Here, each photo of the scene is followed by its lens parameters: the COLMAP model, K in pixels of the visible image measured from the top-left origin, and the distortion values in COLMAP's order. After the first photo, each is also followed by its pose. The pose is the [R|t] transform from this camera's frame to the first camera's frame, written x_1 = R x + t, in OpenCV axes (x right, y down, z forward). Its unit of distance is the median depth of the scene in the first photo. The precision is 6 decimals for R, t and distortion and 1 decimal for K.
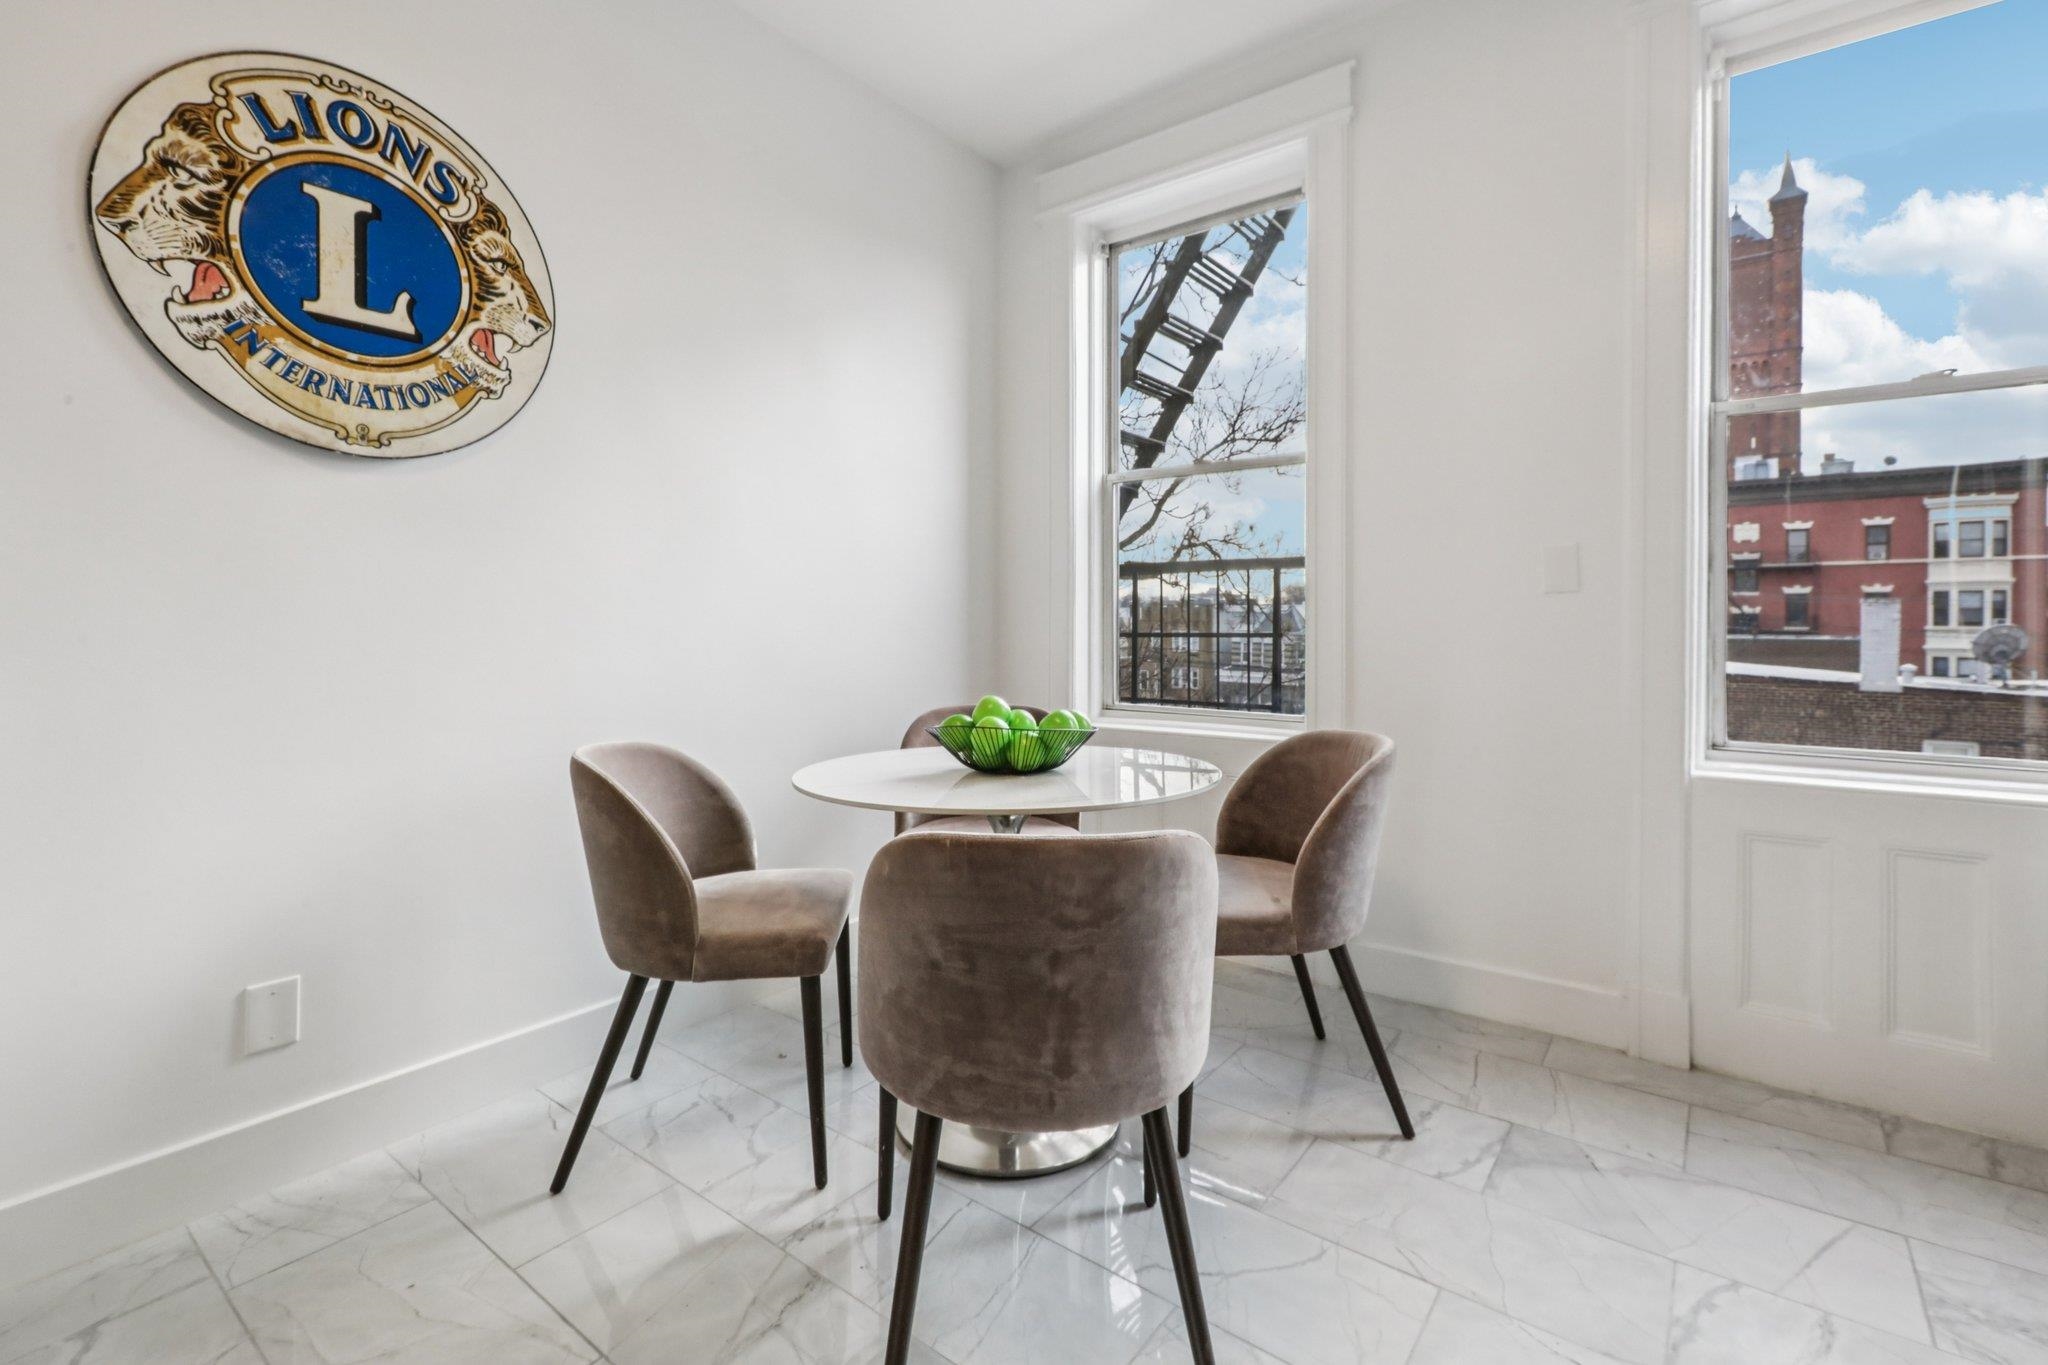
lens RADIAL K [[931.0, 0, 1020.5], [0, 931.0, 625.1], [0, 0, 1]] dist [-0.000845, 0.003024]
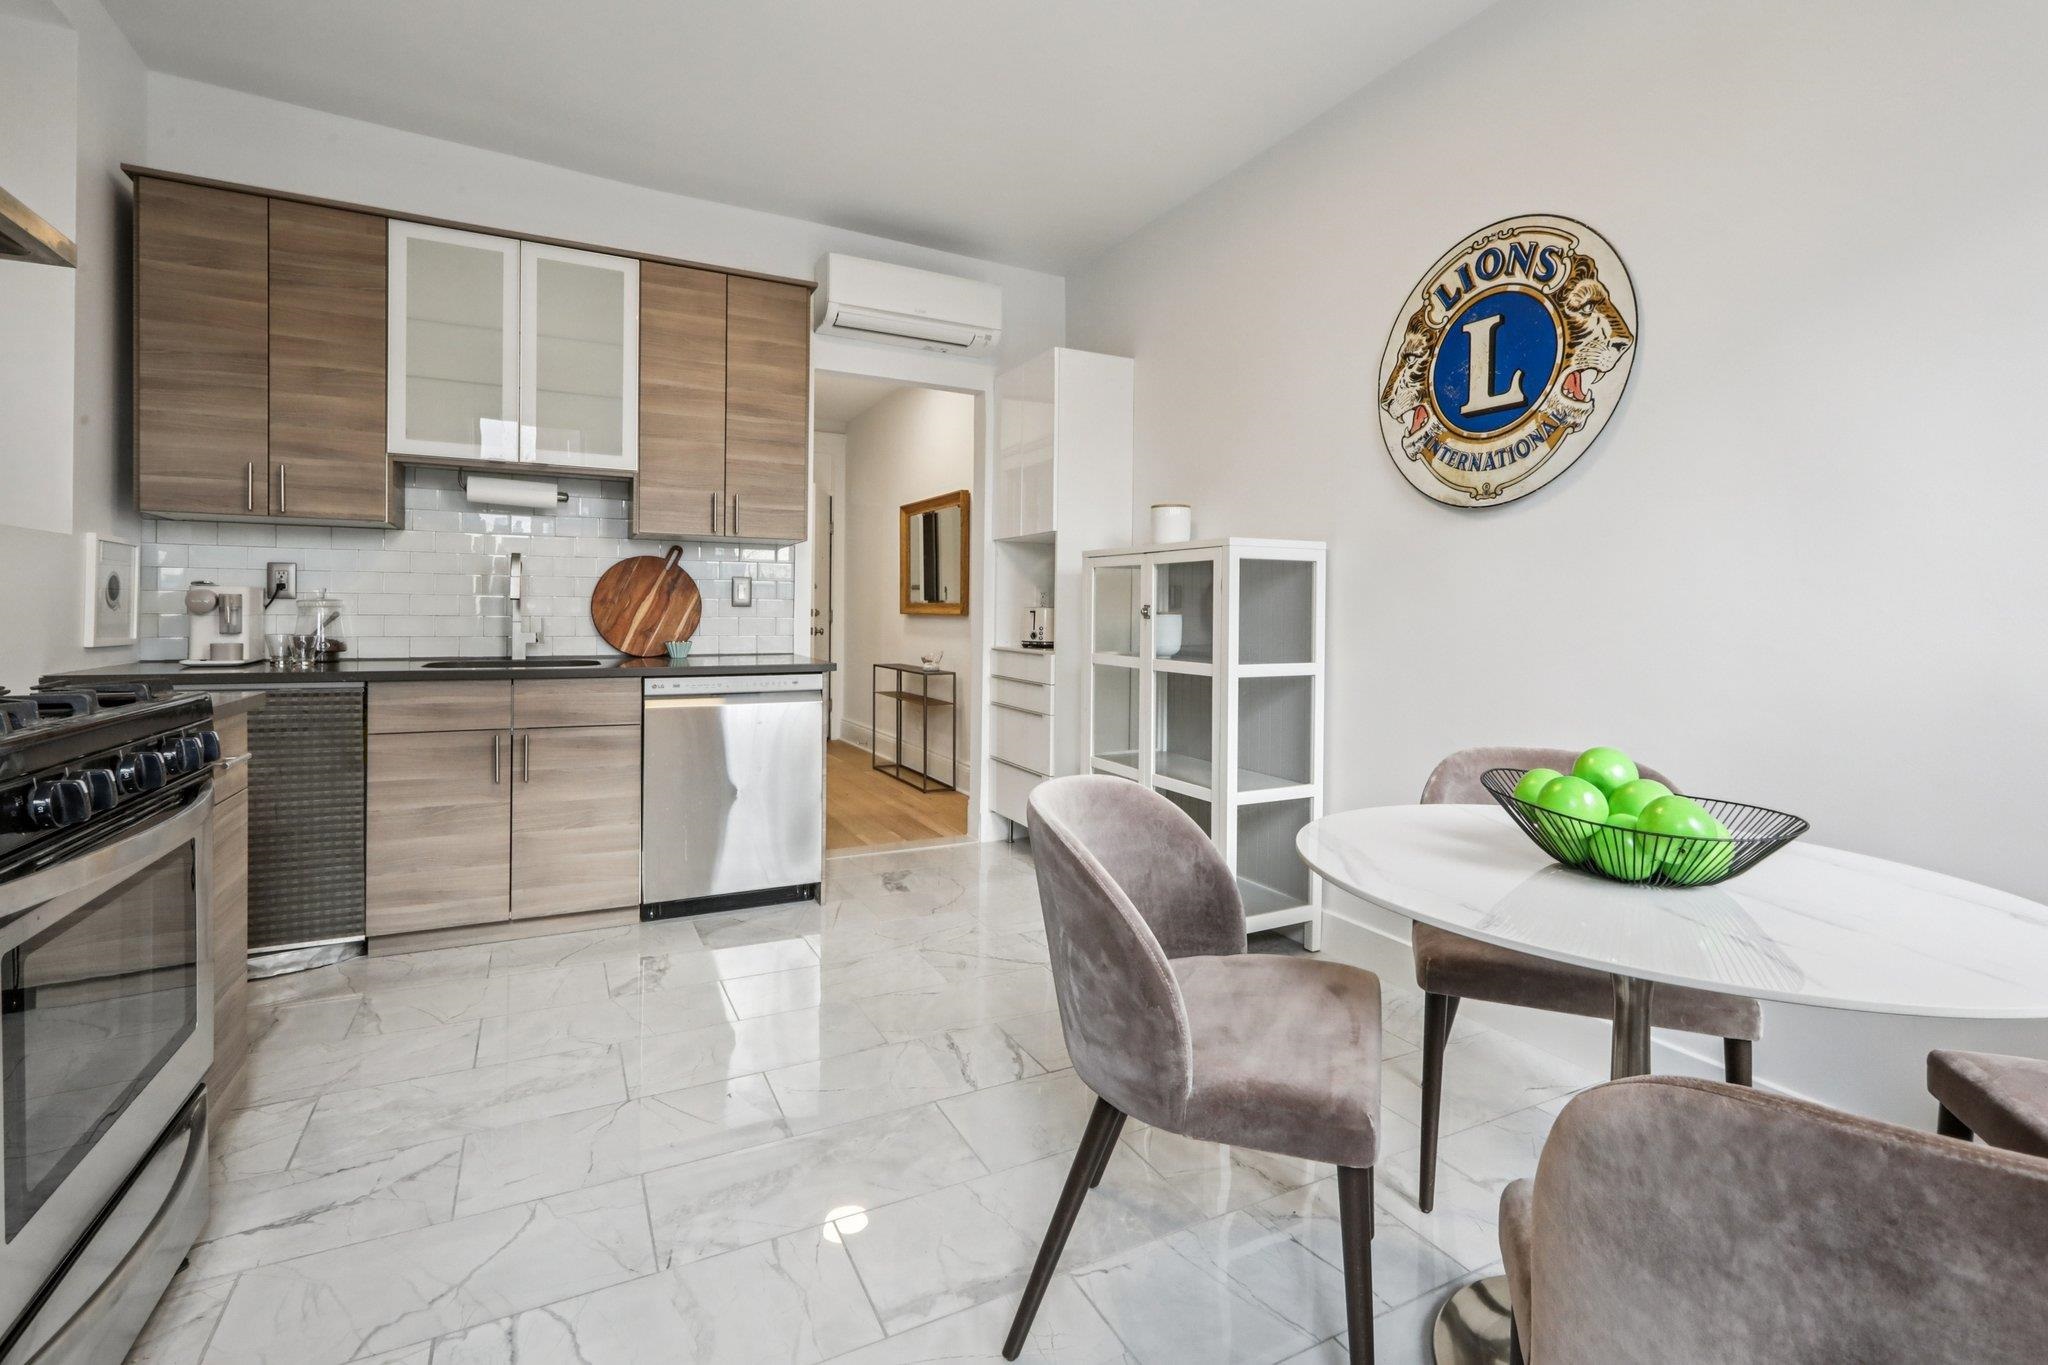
lens RADIAL K [[931.0, 0, 1036.1], [0, 931.0, 624.2], [0, 0, 1]] dist [-0.000845, 0.003024]
pose [[-0.418025, 0.005174, -0.908421, 0.740090], [-0.017972, 0.999741, 0.013964, -0.015391], [0.908258, 0.022163, -0.417823, 0.900656]]
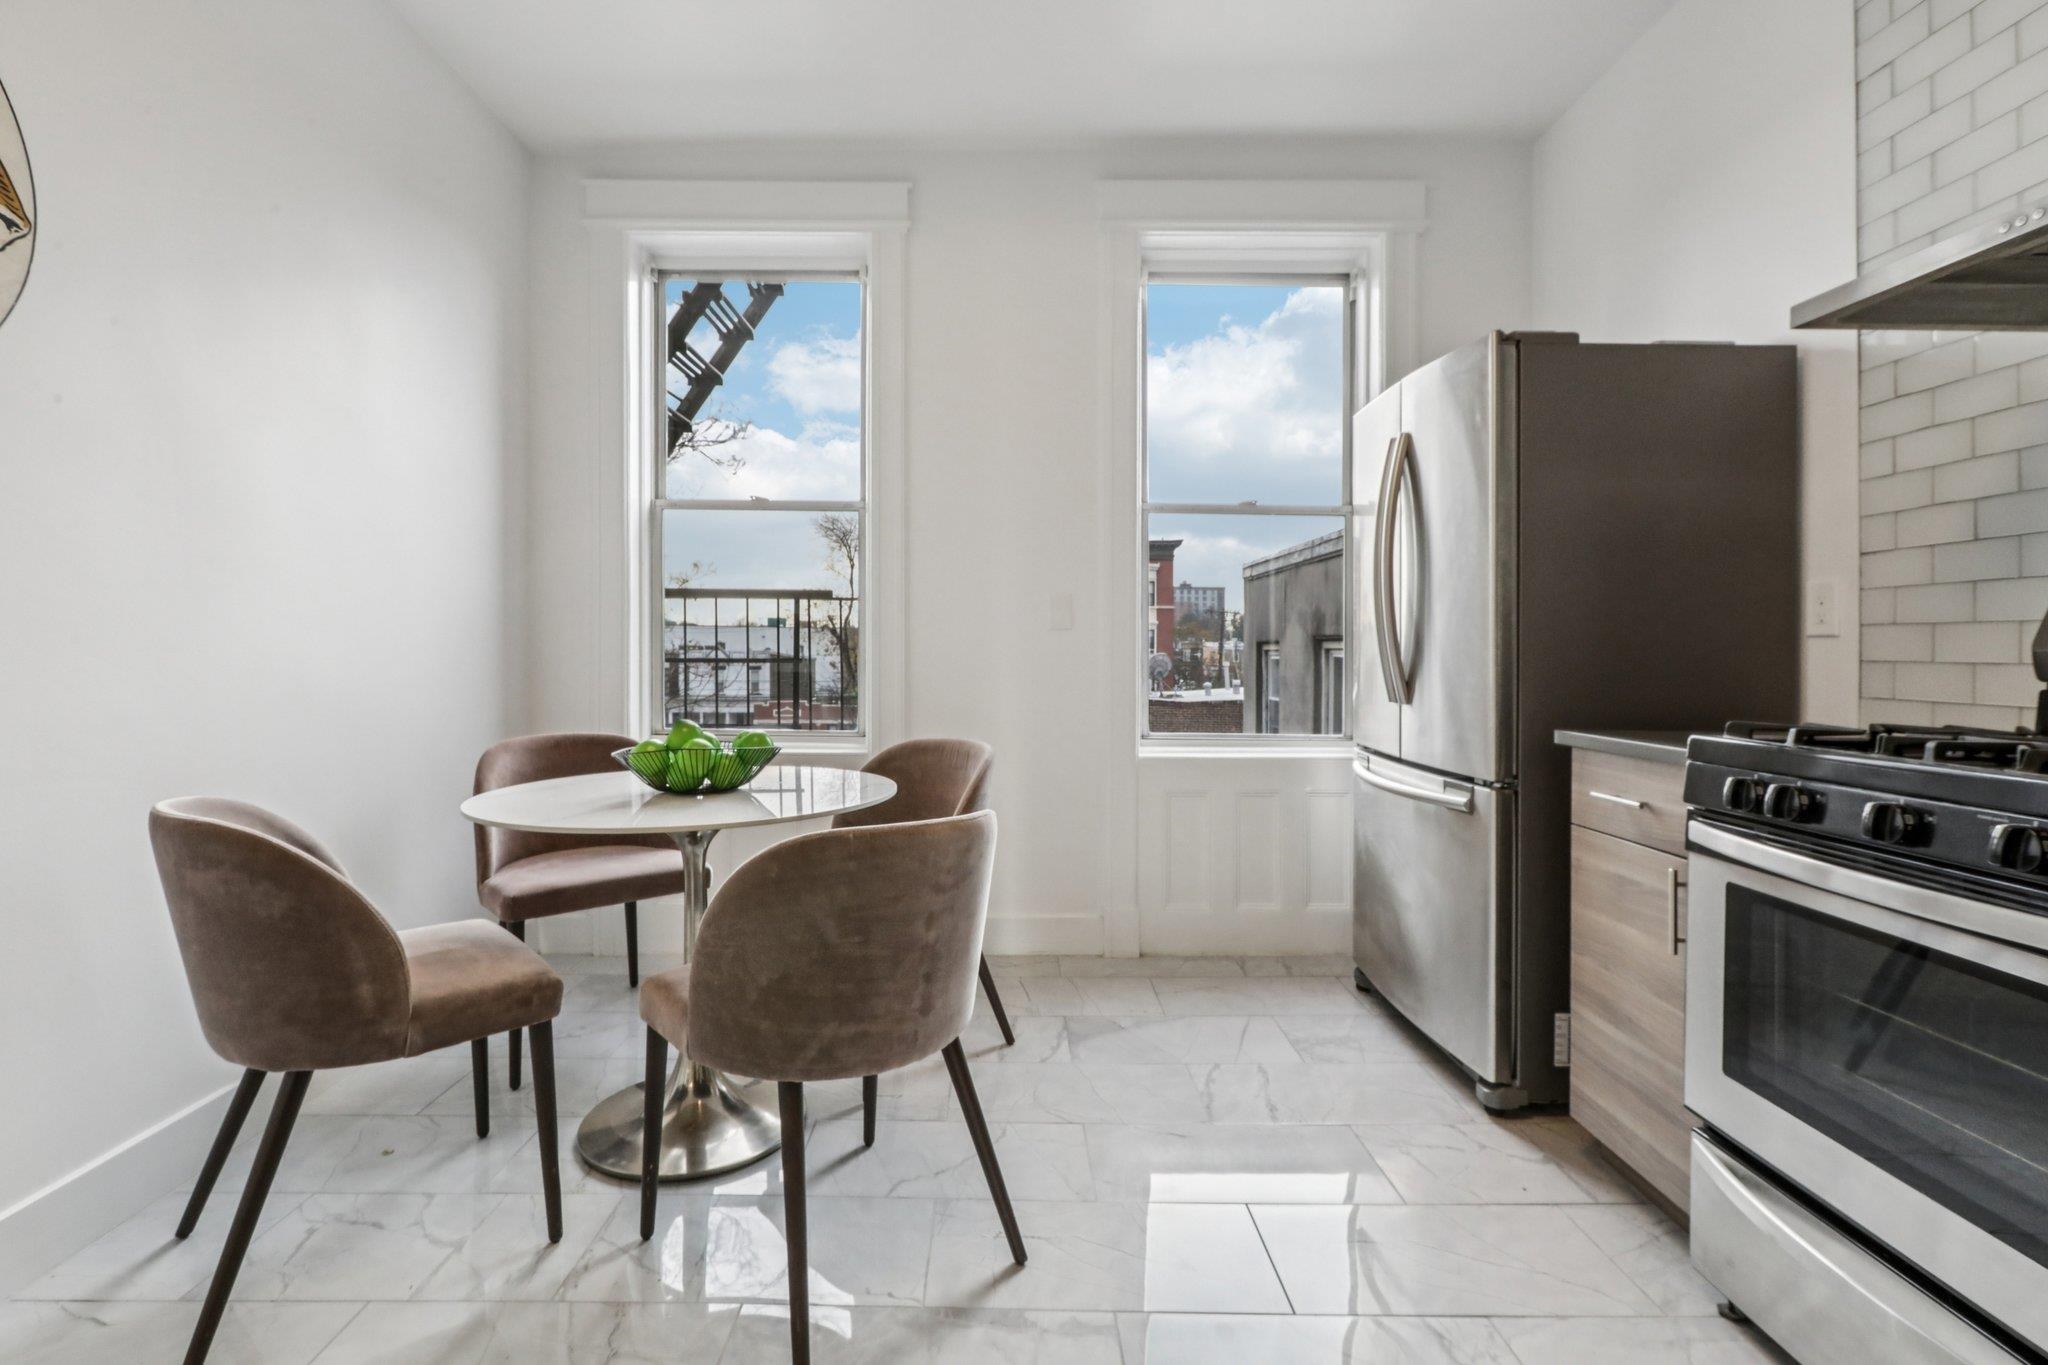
lens RADIAL K [[931.0, 0, 997.9], [0, 931.0, 646.5], [0, 0, 1]] dist [-0.000845, 0.003024]
pose [[0.792074, 0.008981, 0.610359, -0.383115], [-0.006021, 0.999958, -0.006901, 0.001071], [-0.610395, 0.001791, 0.792095, -0.025366]]
